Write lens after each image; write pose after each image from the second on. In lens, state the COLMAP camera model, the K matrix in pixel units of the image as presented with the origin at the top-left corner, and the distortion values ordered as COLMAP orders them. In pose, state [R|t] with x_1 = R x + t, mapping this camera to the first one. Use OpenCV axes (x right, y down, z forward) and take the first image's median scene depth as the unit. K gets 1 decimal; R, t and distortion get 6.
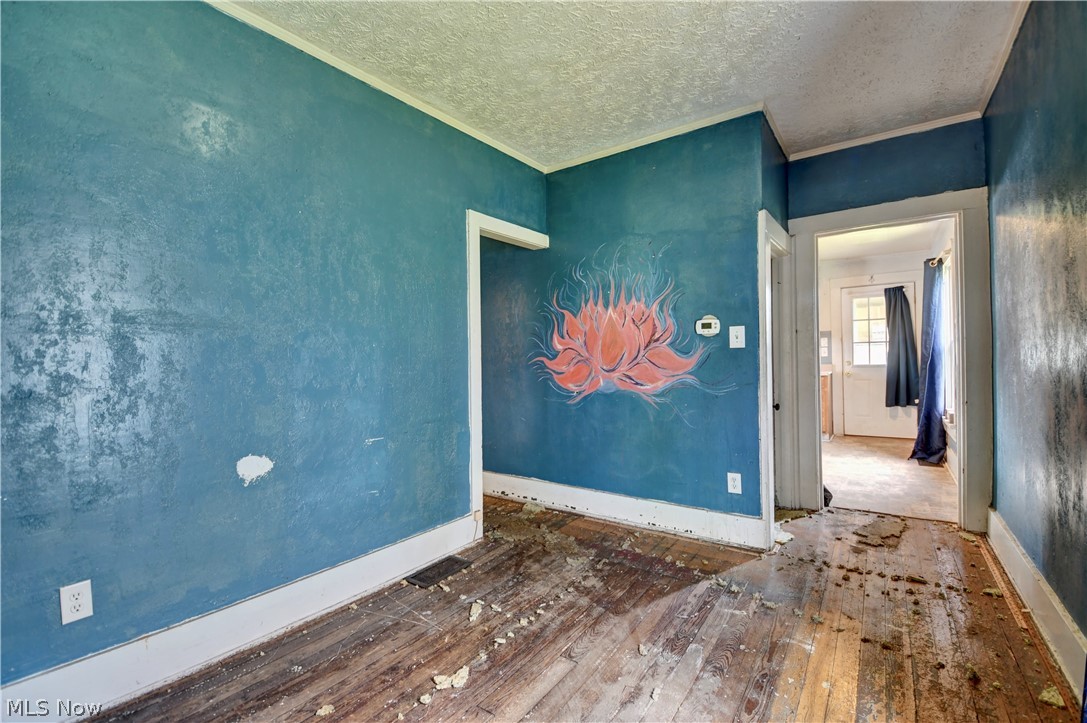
lens RADIAL K [[476.8, 0, 537.3], [0, 476.8, 362.2], [0, 0, 1]] dist [-0.018290, -0.001601]
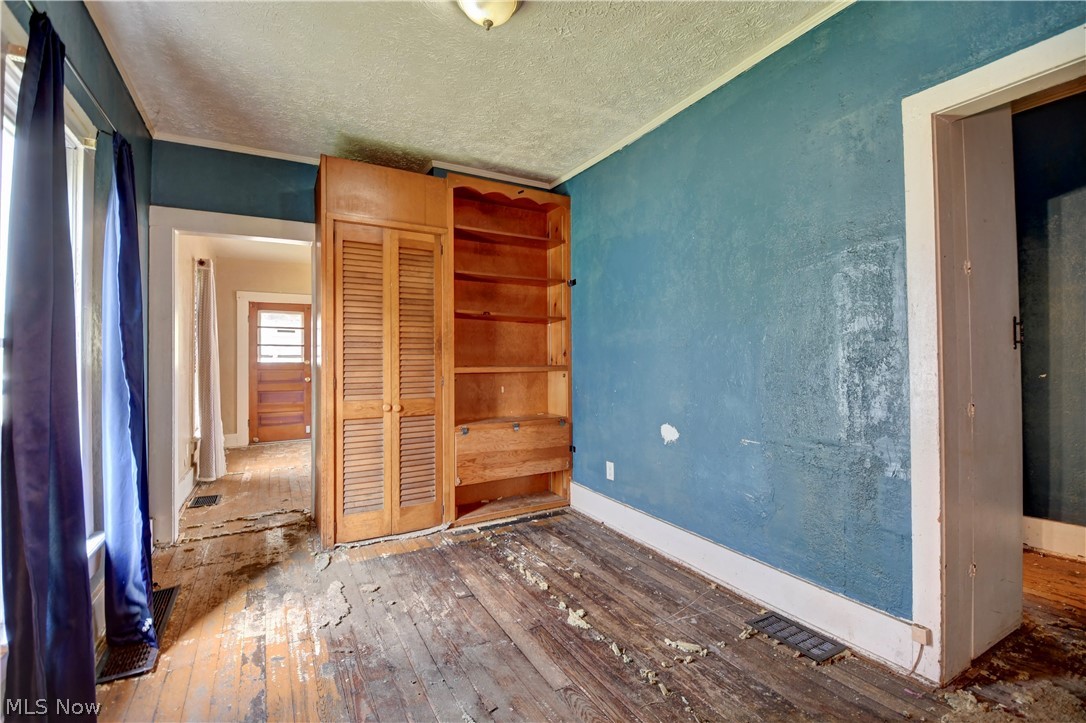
lens RADIAL K [[476.3, 0, 552.5], [0, 476.3, 362.3], [0, 0, 1]] dist [-0.018290, -0.001601]
pose [[-0.413436, 0.020886, -0.910293, 0.814066], [0.008764, 0.999782, 0.018959, -0.020616], [0.910491, -0.000139, -0.413529, 1.229425]]
